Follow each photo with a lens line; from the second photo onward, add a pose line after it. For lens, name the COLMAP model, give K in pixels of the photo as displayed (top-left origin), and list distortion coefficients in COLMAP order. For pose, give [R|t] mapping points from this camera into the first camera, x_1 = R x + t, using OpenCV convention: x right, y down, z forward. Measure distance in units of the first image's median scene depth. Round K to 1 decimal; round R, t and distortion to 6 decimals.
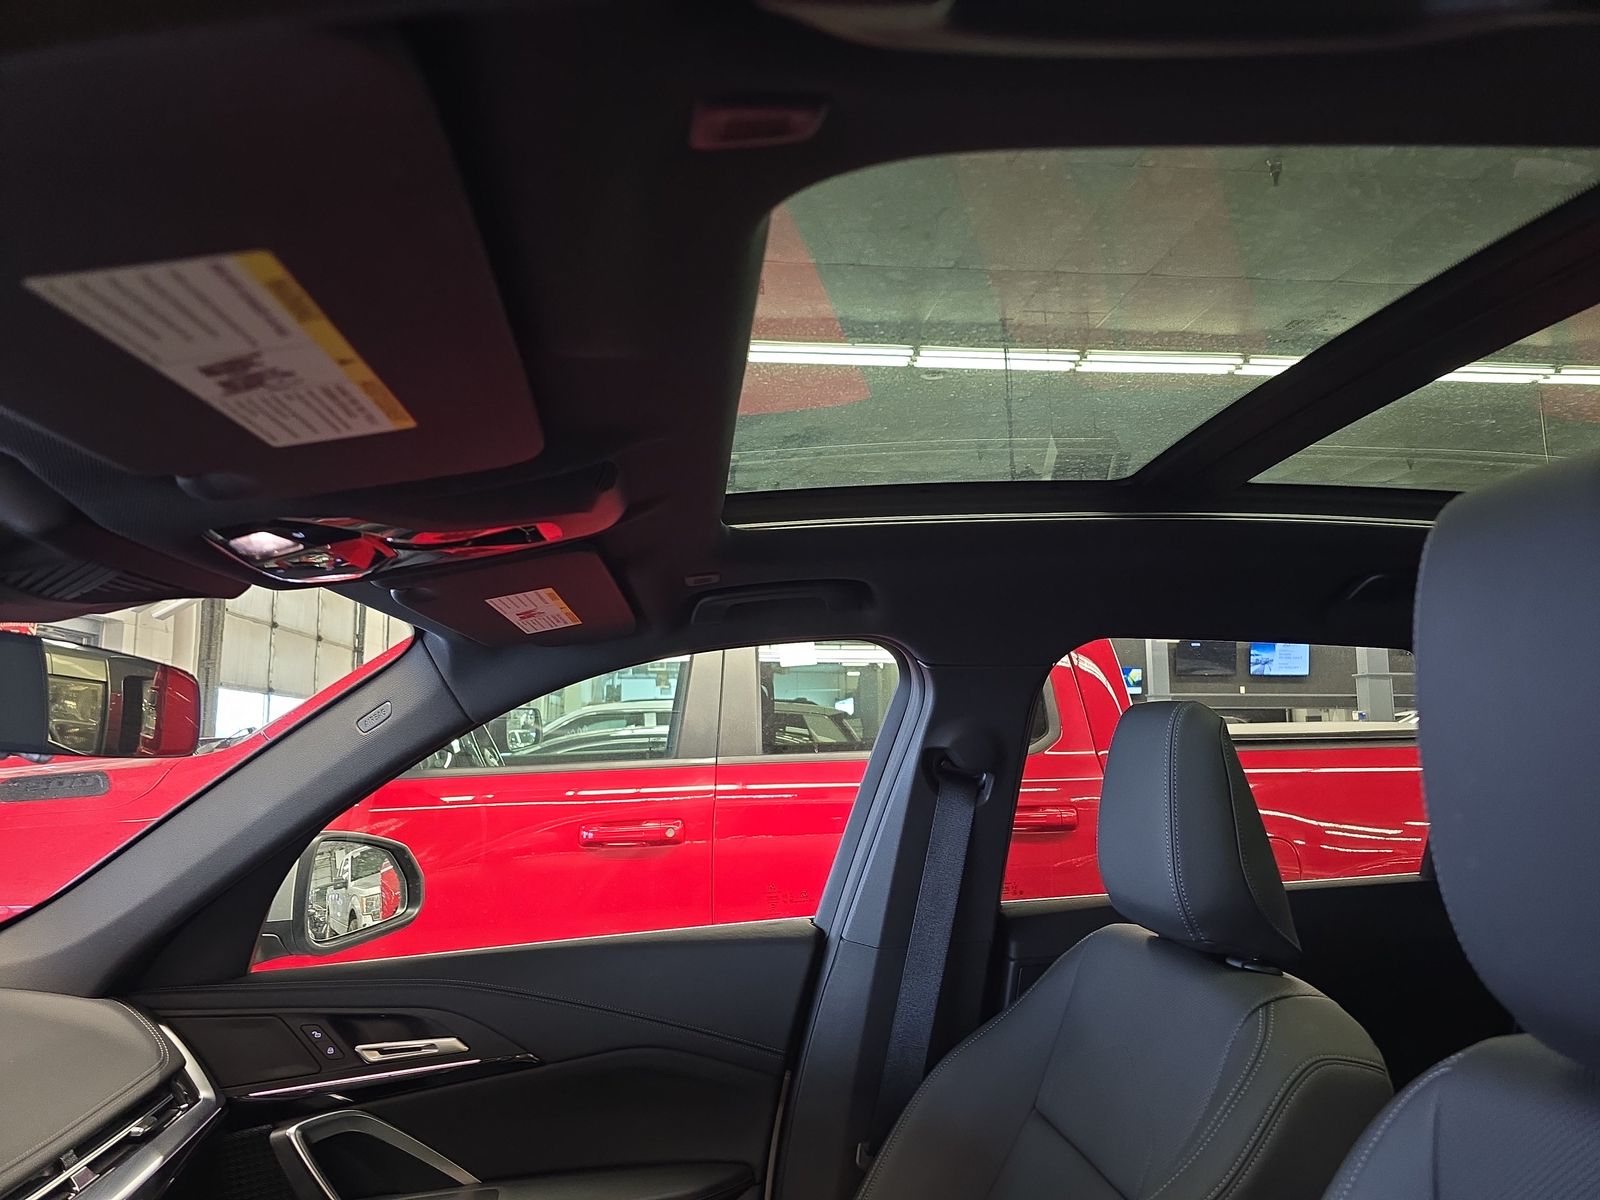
lens RADIAL K [[1044.6, 0, 795.5], [0, 1044.6, 600.2], [0, 0, 1]] dist [0.037698, -0.000949]
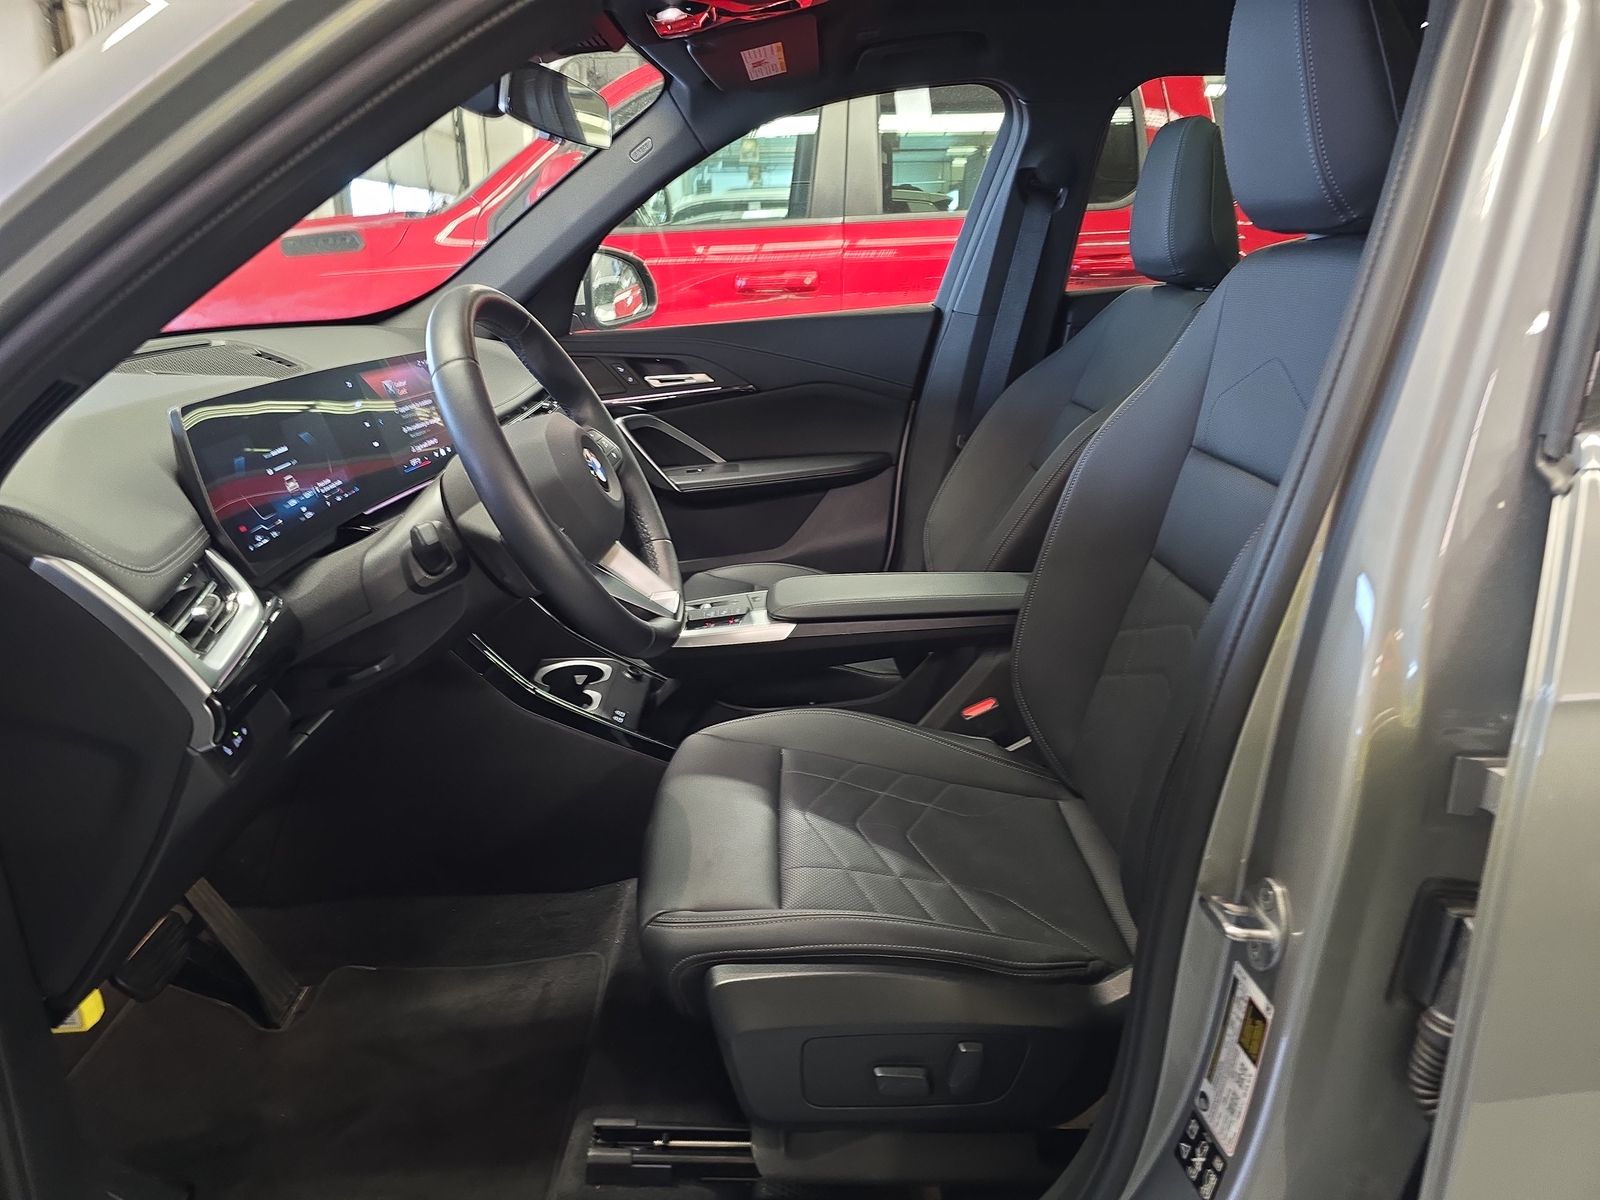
lens RADIAL K [[1044.6, 0, 795.5], [0, 1044.6, 600.2], [0, 0, 1]] dist [0.037698, -0.000949]
pose [[0.995885, 0.013863, -0.089561, -0.039725], [0.027566, 0.895071, 0.445072, 0.022719], [0.086333, -0.445709, 0.891005, -0.528578]]
